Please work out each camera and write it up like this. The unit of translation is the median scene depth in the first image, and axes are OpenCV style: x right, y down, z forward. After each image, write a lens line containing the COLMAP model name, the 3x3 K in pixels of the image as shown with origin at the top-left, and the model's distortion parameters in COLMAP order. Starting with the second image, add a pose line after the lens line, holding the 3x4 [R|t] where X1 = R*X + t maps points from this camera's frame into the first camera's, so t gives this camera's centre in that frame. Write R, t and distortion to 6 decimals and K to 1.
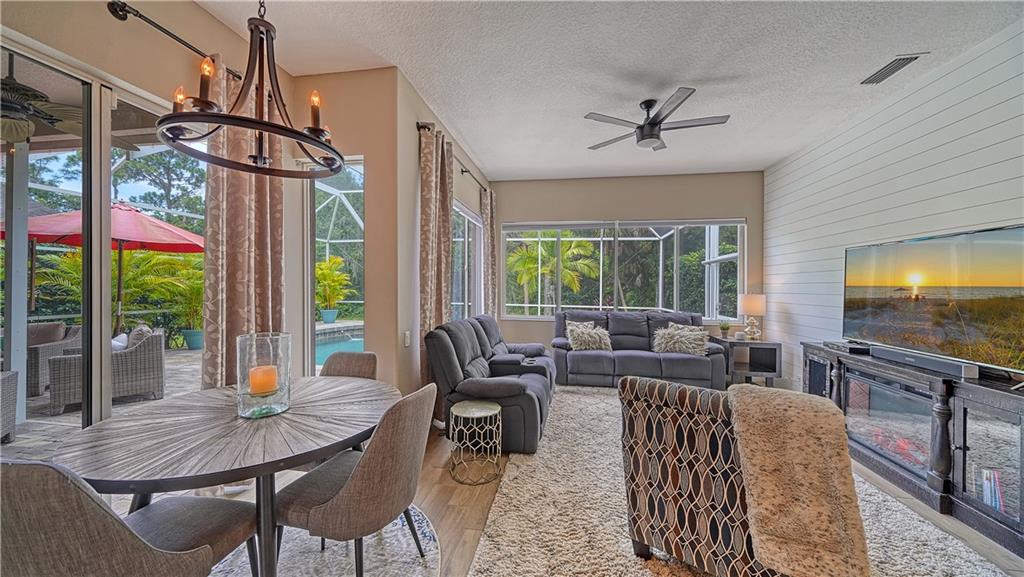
lens RADIAL K [[361.5, 0, 514.4], [0, 361.5, 287.2], [0, 0, 1]] dist [0.003179, -0.000475]
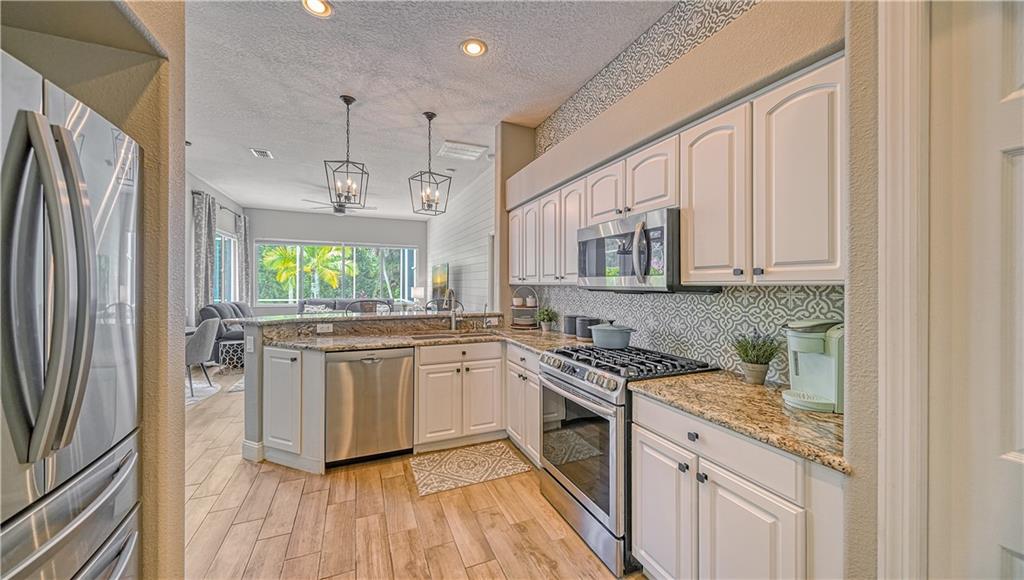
lens RADIAL K [[361.5, 0, 512.8], [0, 361.5, 283.5], [0, 0, 1]] dist [0.003179, -0.000475]
pose [[0.841428, -0.002977, 0.540361, 0.084714], [0.003806, 0.999993, -0.000417, 0.004995], [-0.540356, 0.002408, 0.841433, -1.230058]]
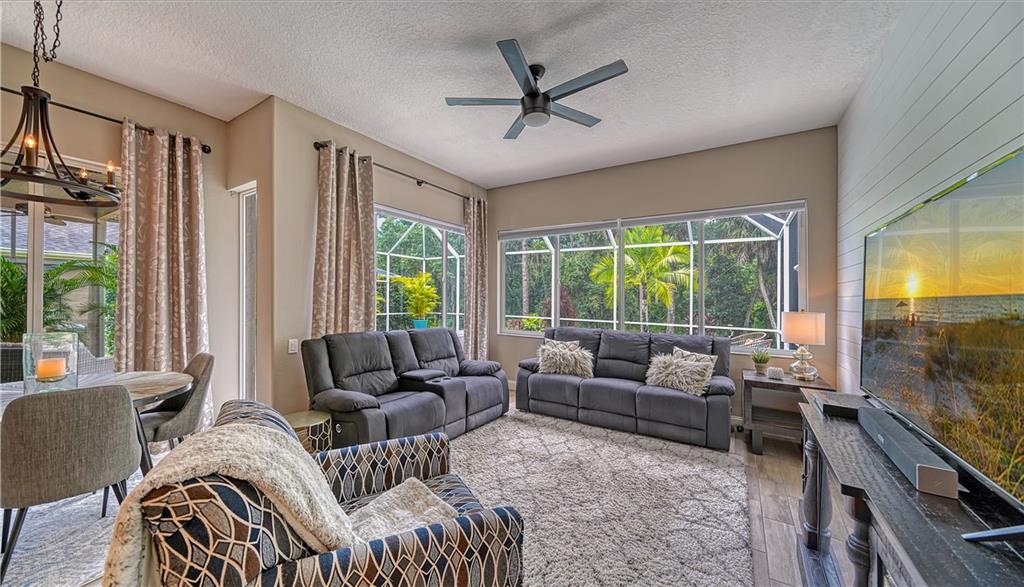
lens RADIAL K [[361.5, 0, 497.9], [0, 361.5, 297.6], [0, 0, 1]] dist [0.003179, -0.000475]
pose [[0.912112, 0.002117, -0.409935, 0.602740], [-0.006426, 0.999938, -0.009133, 0.004785], [0.409890, 0.010965, 0.912069, 0.236960]]
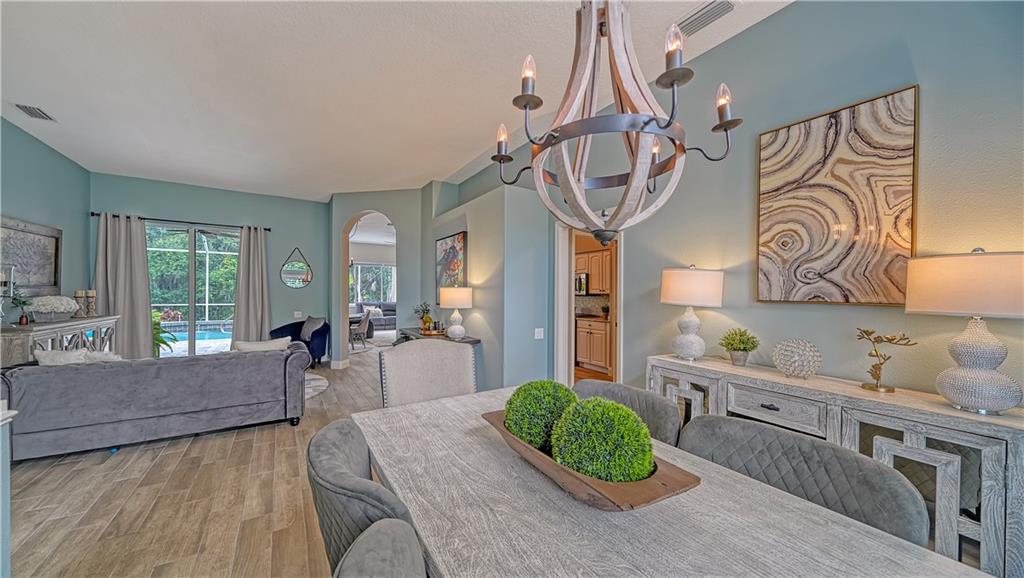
lens RADIAL K [[361.5, 0, 510.2], [0, 361.5, 294.9], [0, 0, 1]] dist [0.003179, -0.000475]
pose [[0.741071, -0.000160, 0.671427, -1.113953], [-0.005081, 0.999970, 0.005847, 0.004814], [-0.671408, -0.007744, 0.741047, -2.125256]]
